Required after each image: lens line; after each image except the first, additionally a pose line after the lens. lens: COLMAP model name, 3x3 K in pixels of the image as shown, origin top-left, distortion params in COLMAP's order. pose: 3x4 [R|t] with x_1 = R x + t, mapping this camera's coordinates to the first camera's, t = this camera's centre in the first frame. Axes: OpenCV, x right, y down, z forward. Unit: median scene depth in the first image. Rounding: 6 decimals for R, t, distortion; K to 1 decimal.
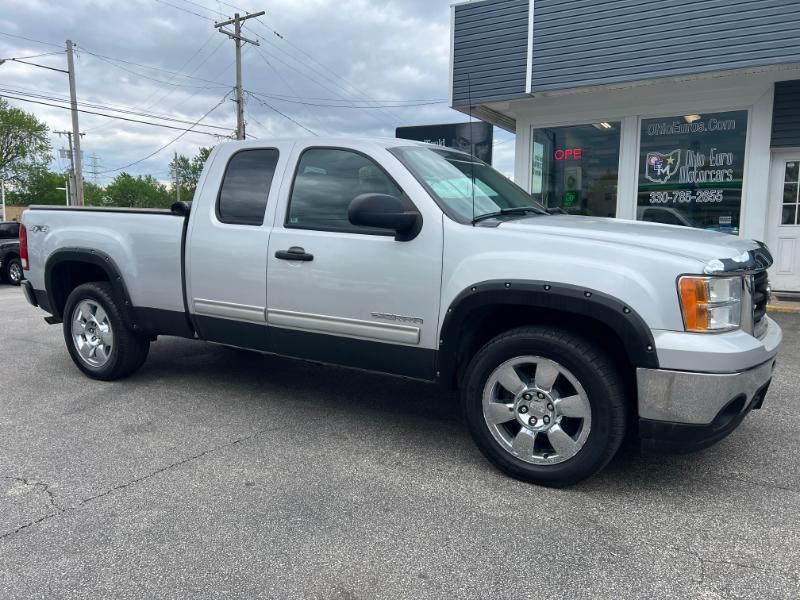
lens RADIAL K [[602.0, 0, 400.0], [0, 602.0, 300.0], [0, 0, 1]] dist [0.052706, -0.055519]
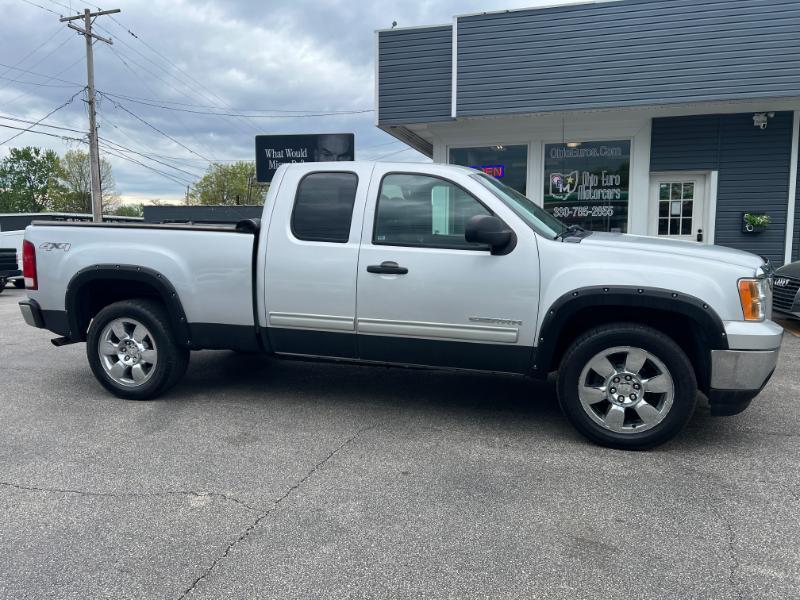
lens RADIAL K [[599.5, 0, 401.6], [0, 599.5, 296.4], [0, 0, 1]] dist [0.055187, -0.060321]
pose [[0.966131, -0.031600, 0.256110, -0.372909], [0.036456, 0.999234, -0.014234, -0.006283], [-0.255464, 0.023089, 0.966543, -0.060887]]
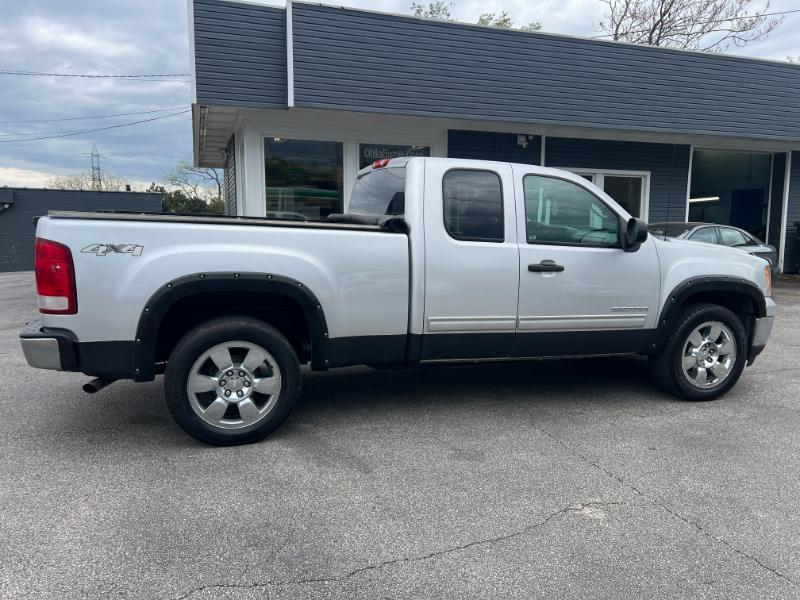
lens RADIAL K [[597.5, 0, 404.3], [0, 597.5, 300.8], [0, 0, 1]] dist [0.059688, -0.068460]
pose [[0.643377, -0.091462, 0.760066, -1.058920], [0.088133, 0.995085, 0.045141, -0.074304], [-0.760459, 0.037944, 0.648276, 0.397163]]
